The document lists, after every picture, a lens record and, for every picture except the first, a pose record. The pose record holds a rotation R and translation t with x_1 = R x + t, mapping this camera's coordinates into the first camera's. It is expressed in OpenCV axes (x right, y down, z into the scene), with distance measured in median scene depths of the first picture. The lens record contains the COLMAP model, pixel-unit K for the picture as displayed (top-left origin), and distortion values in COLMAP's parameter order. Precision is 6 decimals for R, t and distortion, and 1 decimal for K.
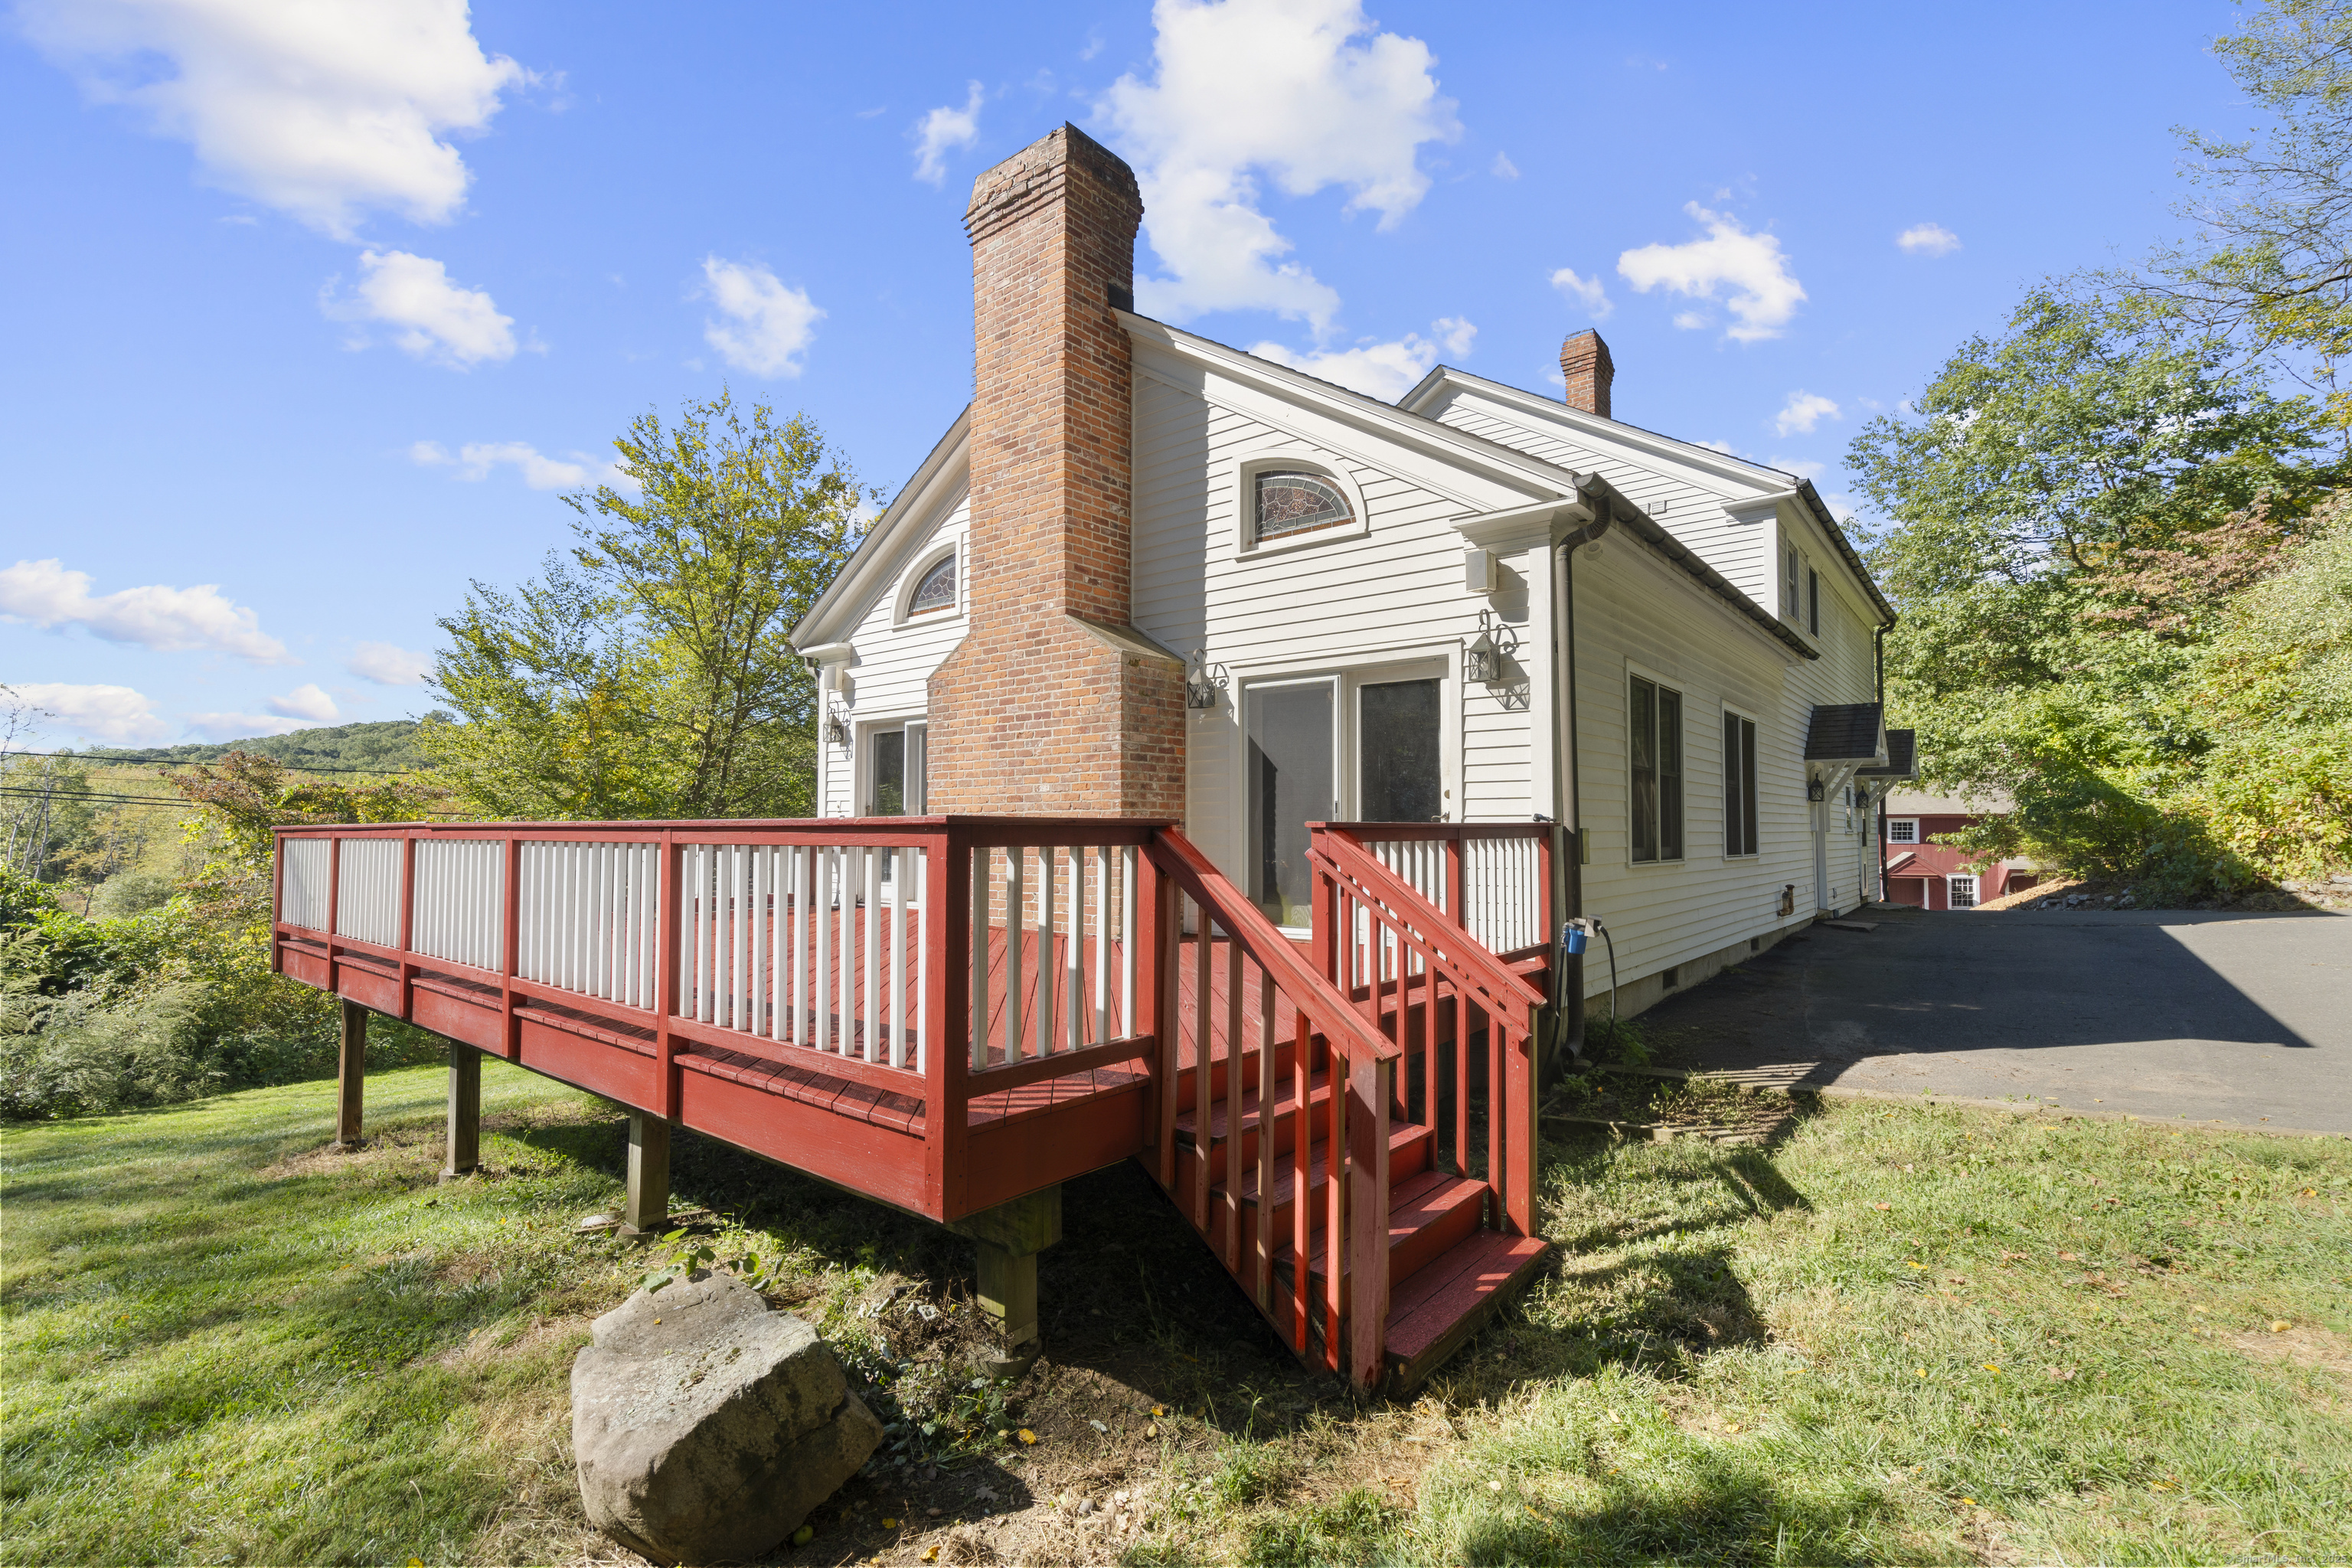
lens RADIAL K [[1054.9, 0, 1172.2], [0, 1054.9, 778.8], [0, 0, 1]] dist [0.001507, 0.000118]
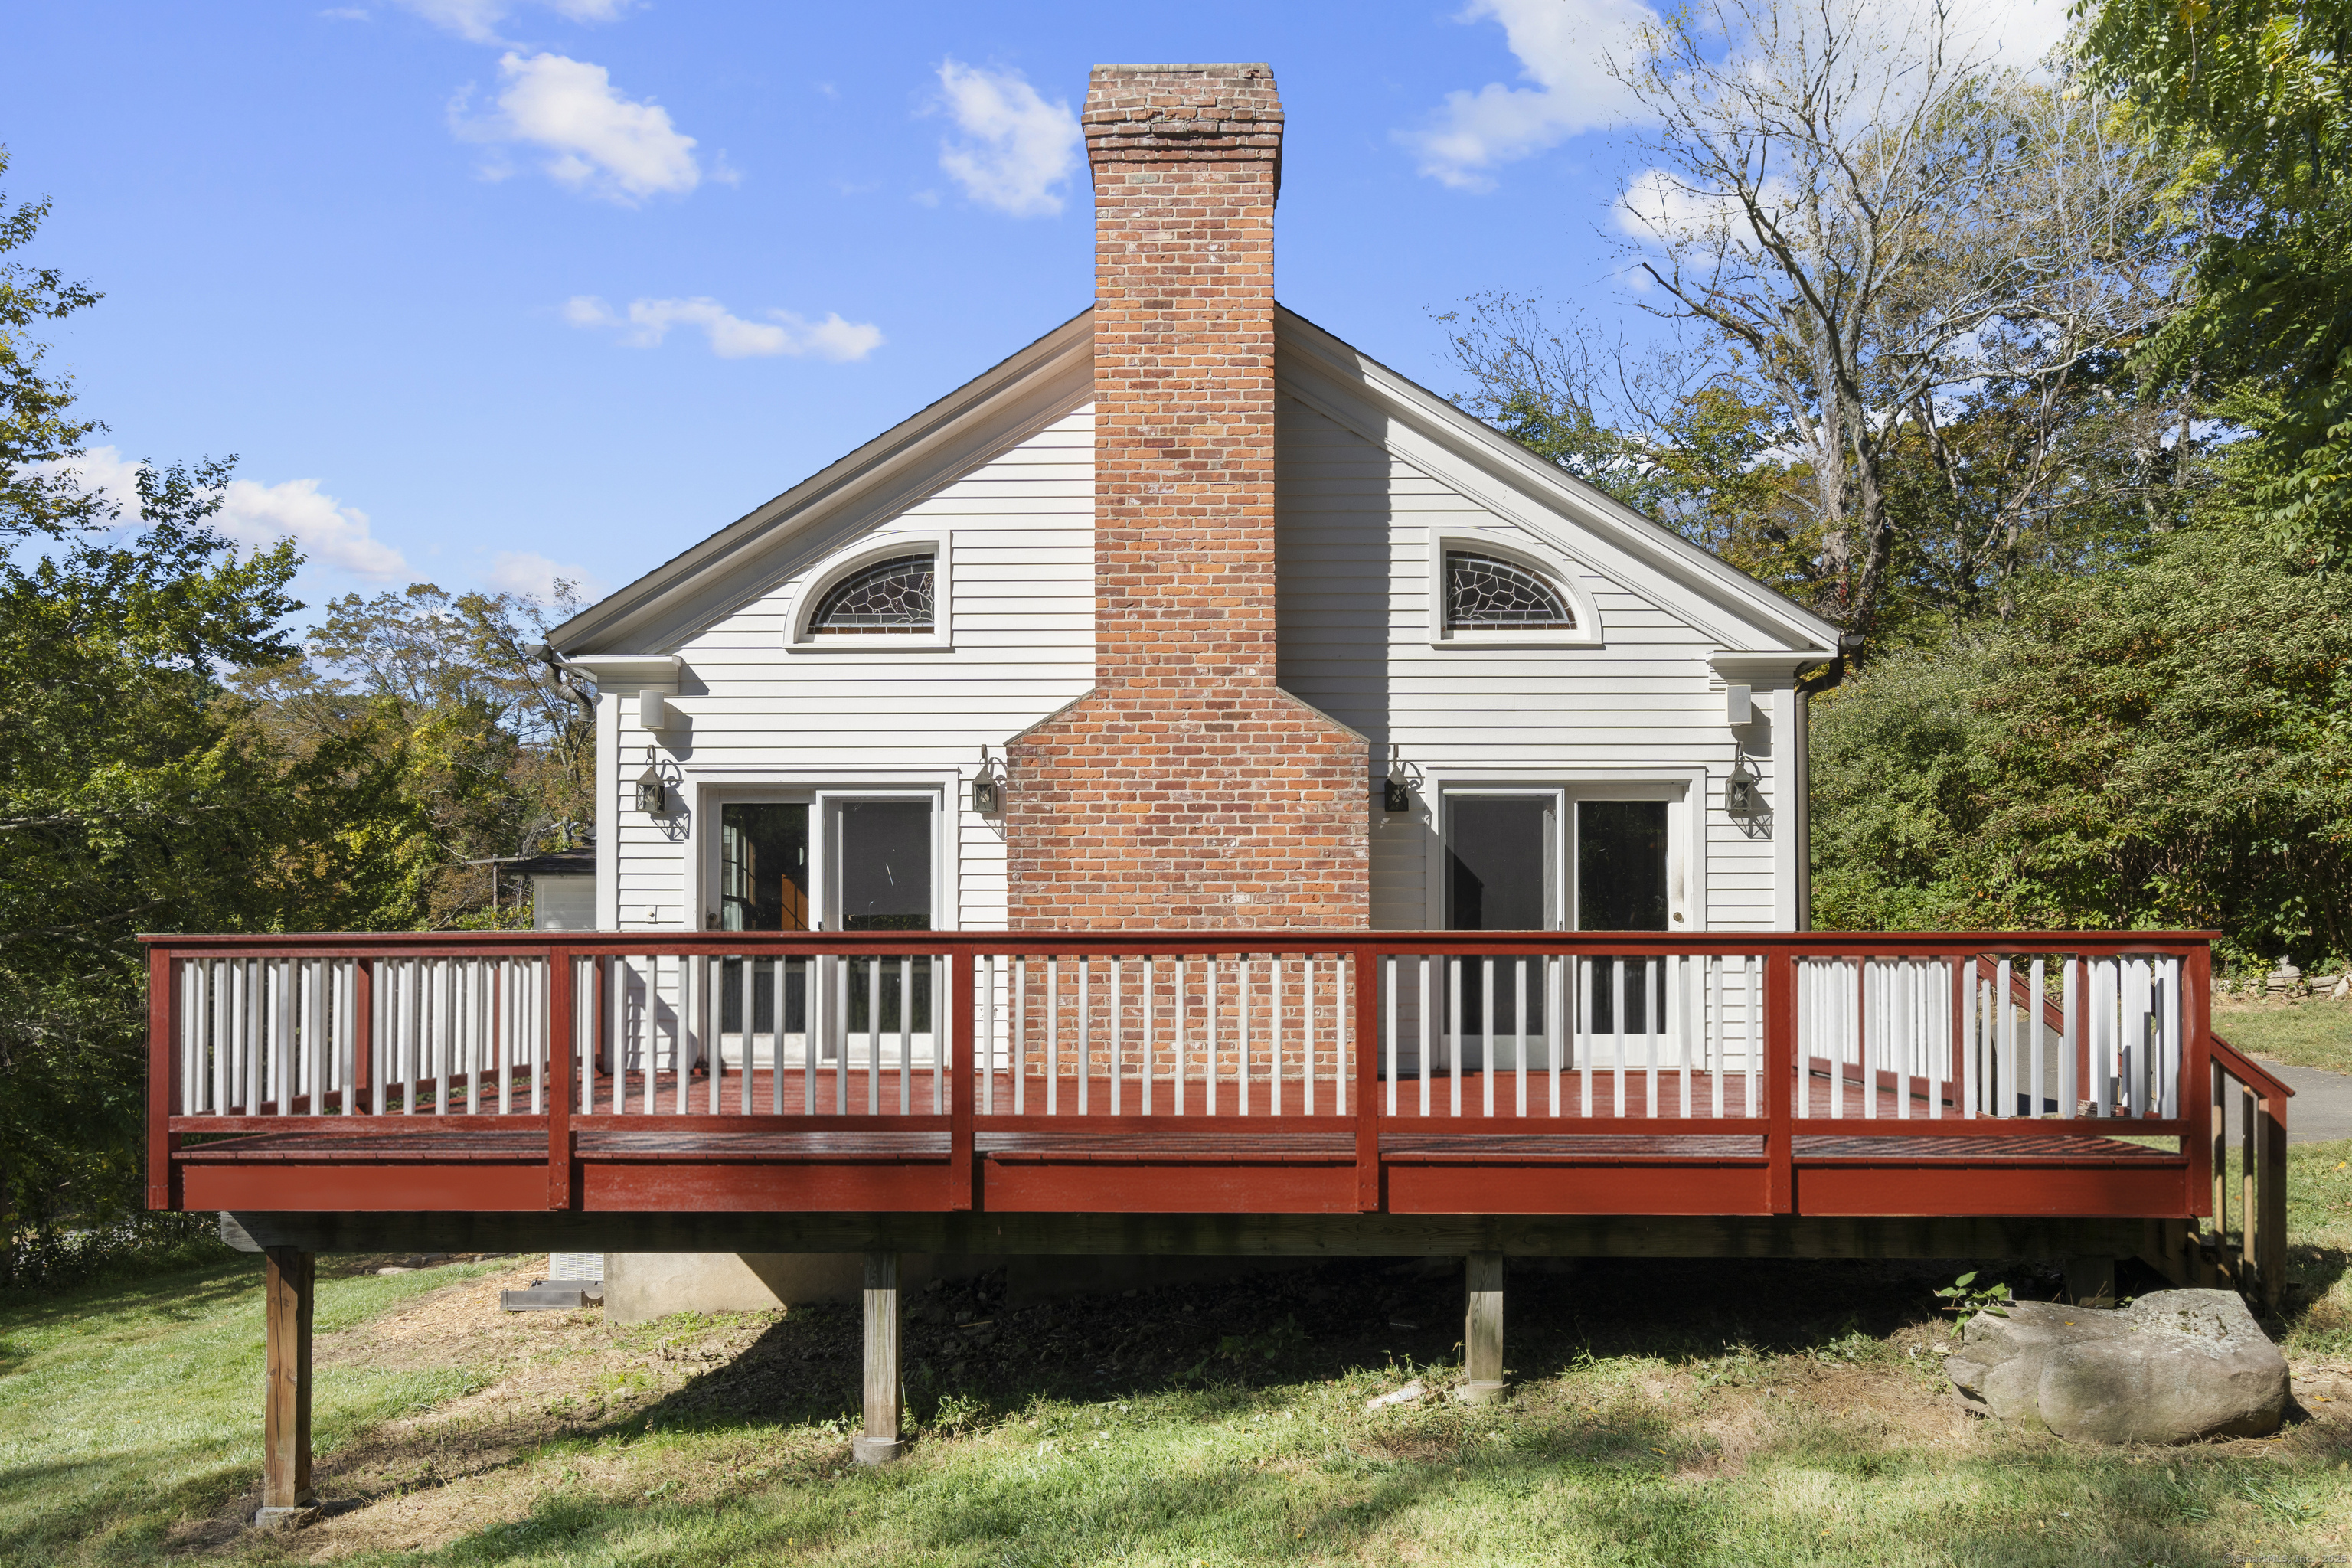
lens RADIAL K [[1643.1, 0, 1207.7], [0, 1643.1, 938.5], [0, 0, 1]] dist [0.006351, -0.000469]
pose [[0.781856, 0.010260, 0.623375, -0.921953], [-0.029398, 0.999359, 0.020424, 0.014447], [-0.622766, -0.034295, 0.781656, 0.032666]]
